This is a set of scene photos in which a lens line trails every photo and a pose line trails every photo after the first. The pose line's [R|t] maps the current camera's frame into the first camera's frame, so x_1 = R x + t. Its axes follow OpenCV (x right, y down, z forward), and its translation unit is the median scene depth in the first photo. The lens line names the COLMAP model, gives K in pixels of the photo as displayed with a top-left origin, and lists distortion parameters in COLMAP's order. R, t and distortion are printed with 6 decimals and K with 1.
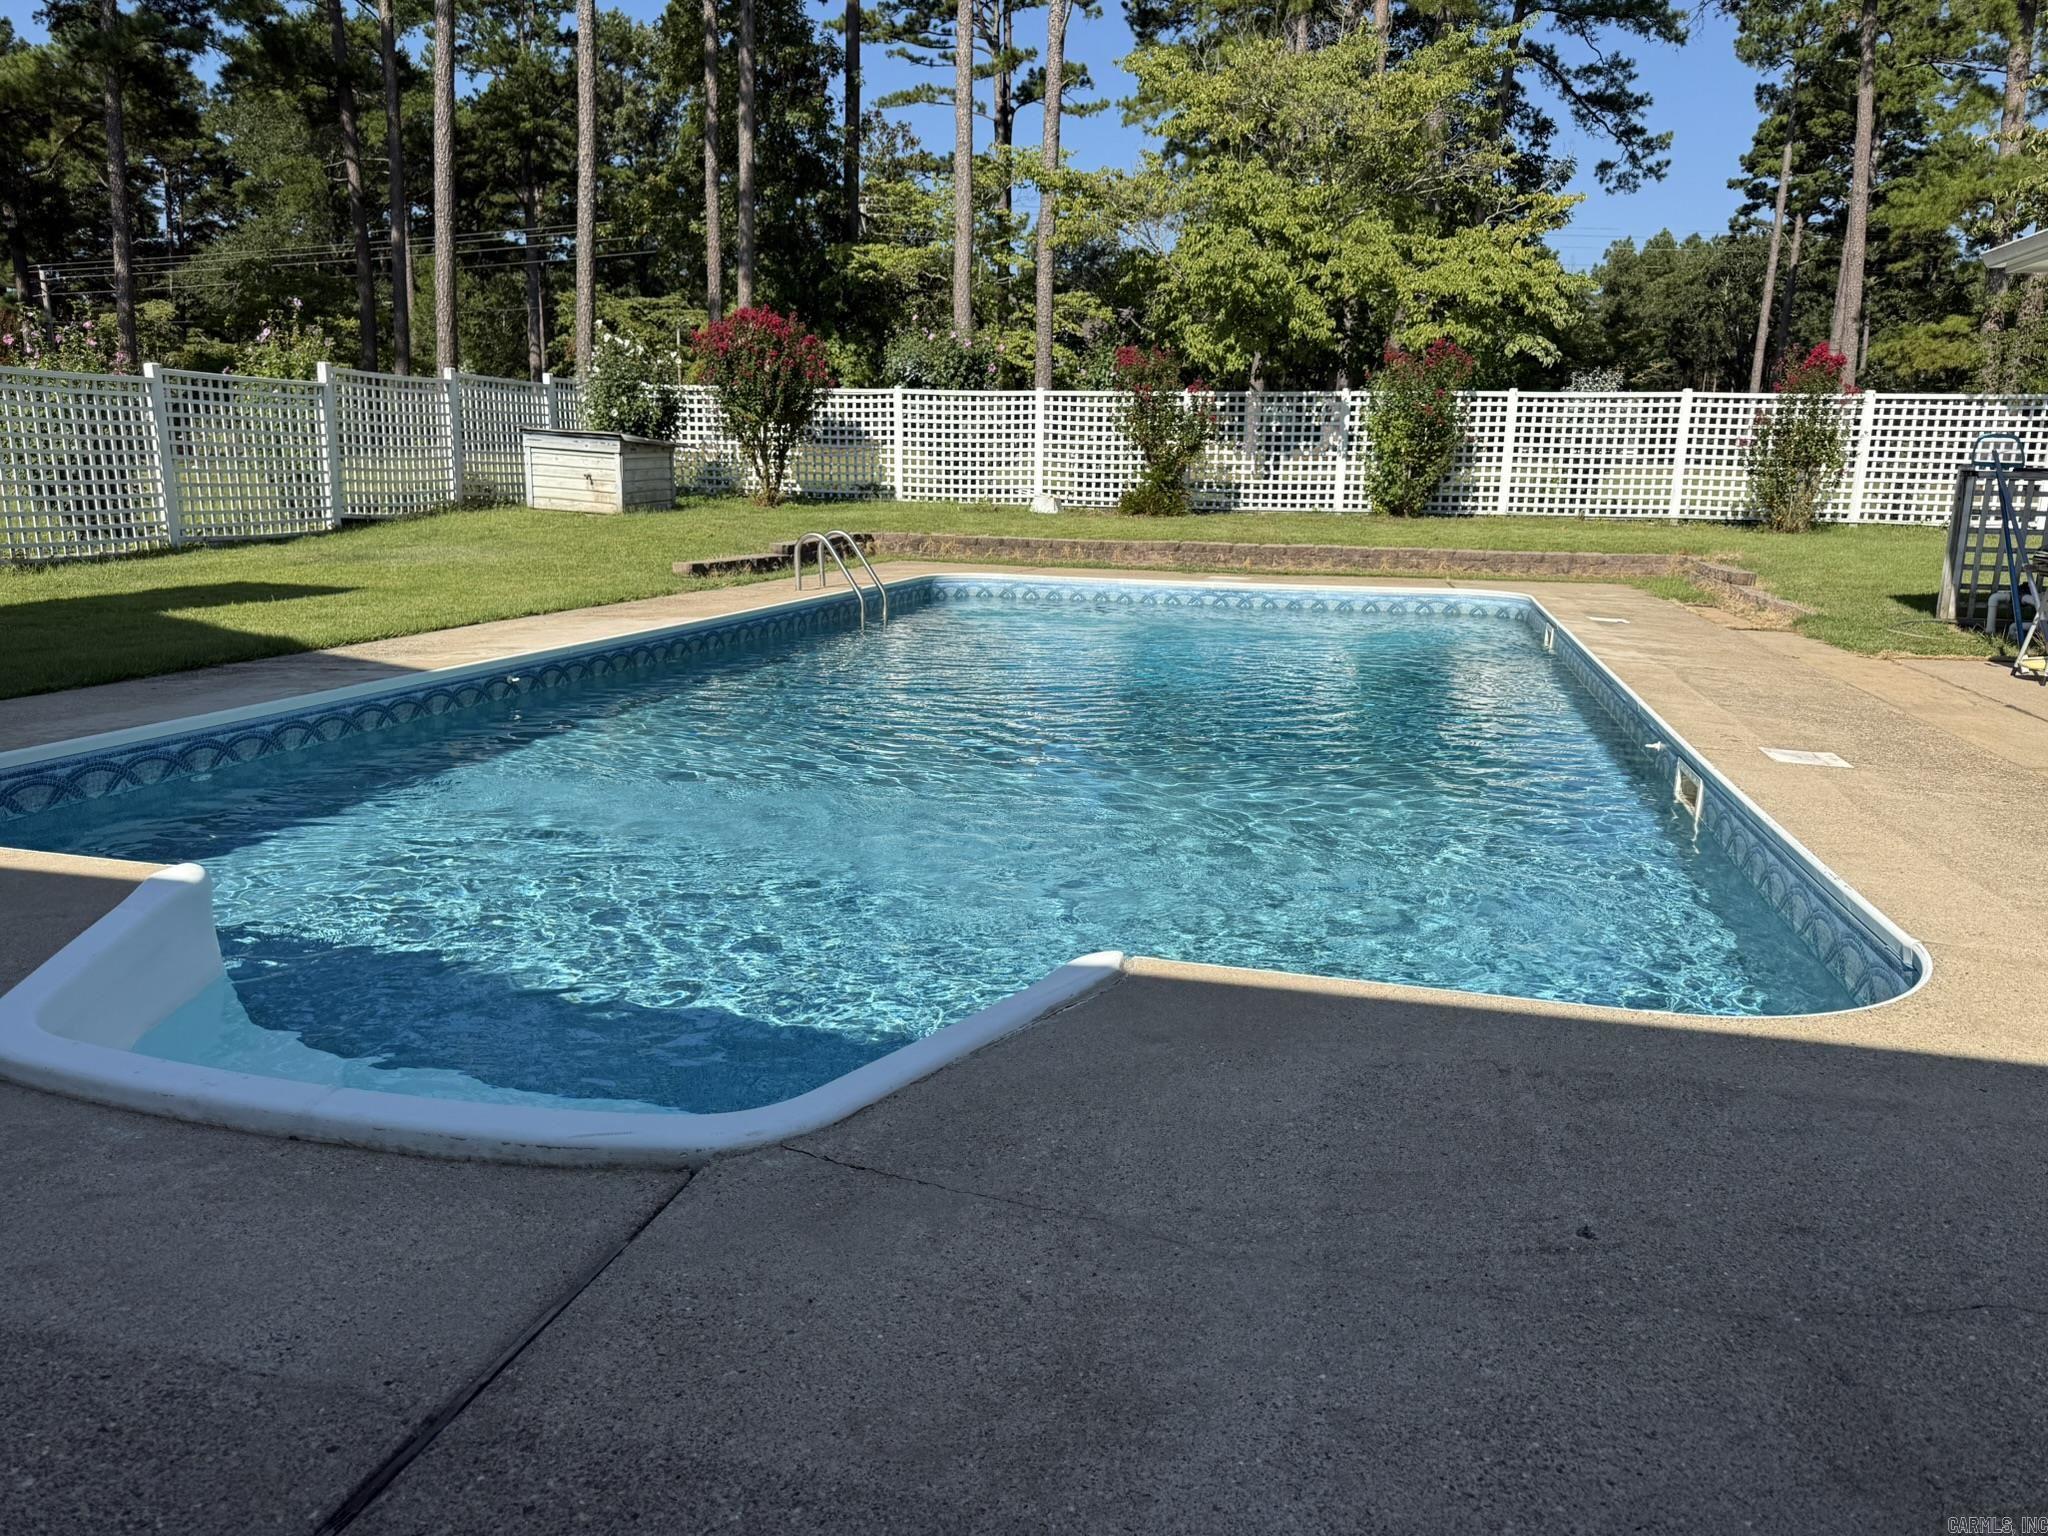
lens RADIAL K [[1347.5, 0, 1042.4], [0, 1347.5, 752.1], [0, 0, 1]] dist [0.025489, -0.002063]
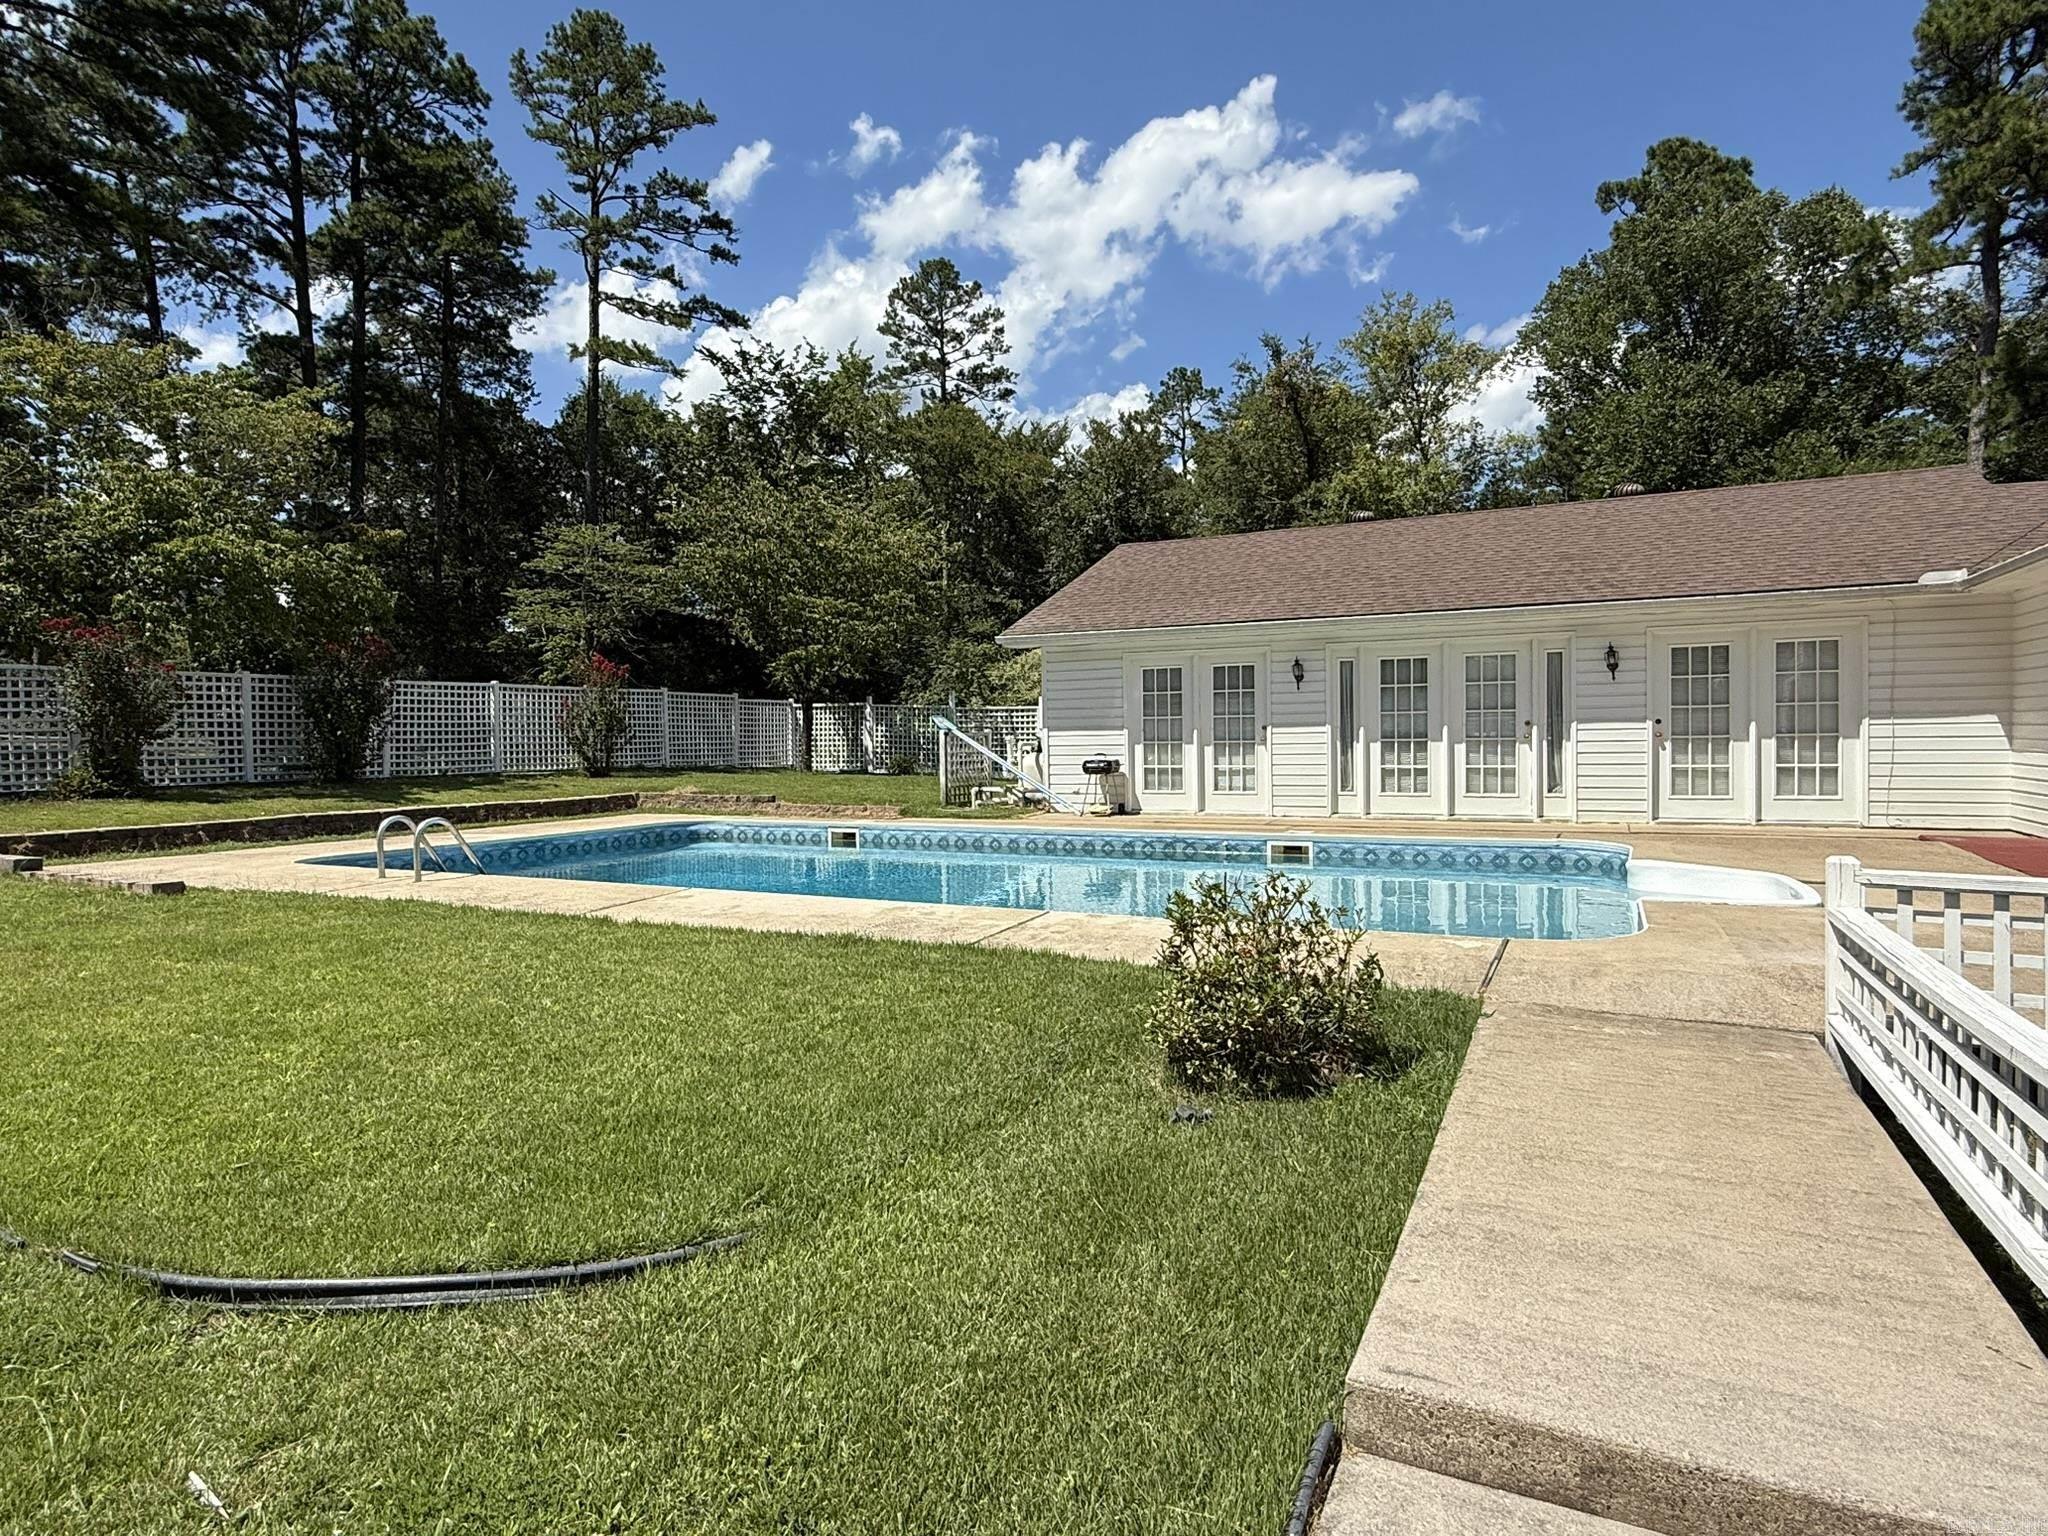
lens RADIAL K [[1147.9, 0, 1014.4], [0, 1147.9, 770.7], [0, 0, 1]] dist [-0.002336, 0.000277]
pose [[0.217458, -0.048679, 0.974855, -0.560561], [0.213308, 0.976984, 0.001203, -0.064577], [-0.952477, 0.207682, 0.222837, 0.241827]]
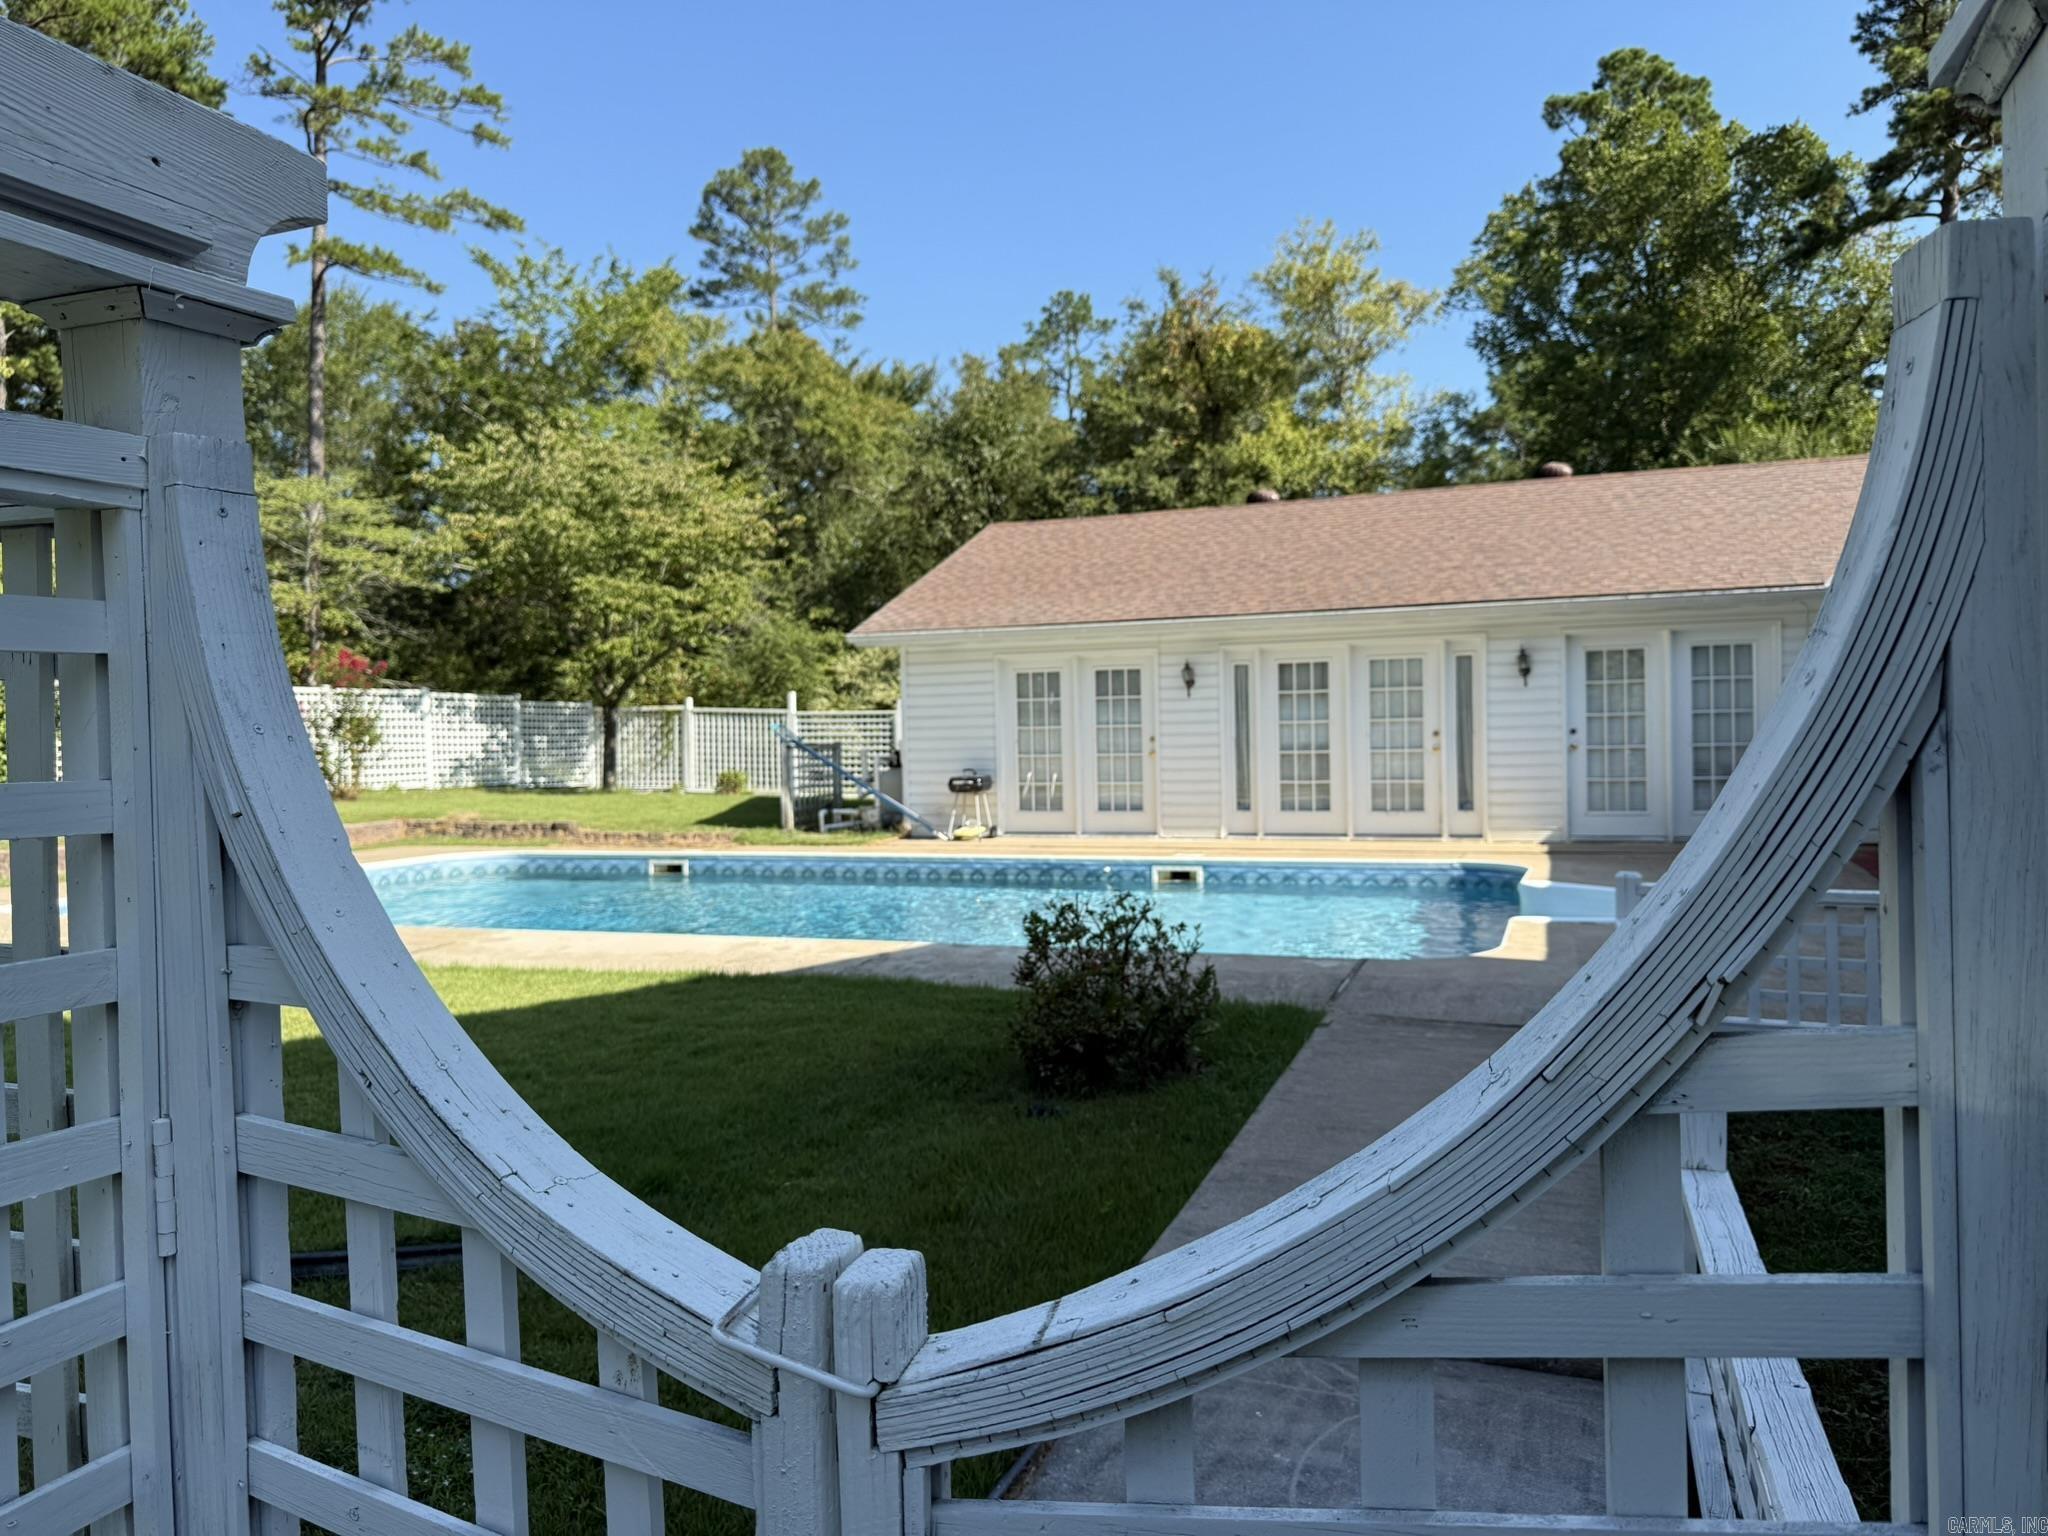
lens RADIAL K [[1442.3, 0, 1031.7], [0, 1442.3, 769.1], [0, 0, 1]] dist [0.037709, -0.047330]
pose [[0.103453, -0.040232, 0.993820, -0.642820], [0.220293, 0.975293, 0.016550, -0.069193], [-0.969932, 0.217220, 0.109760, 0.225499]]
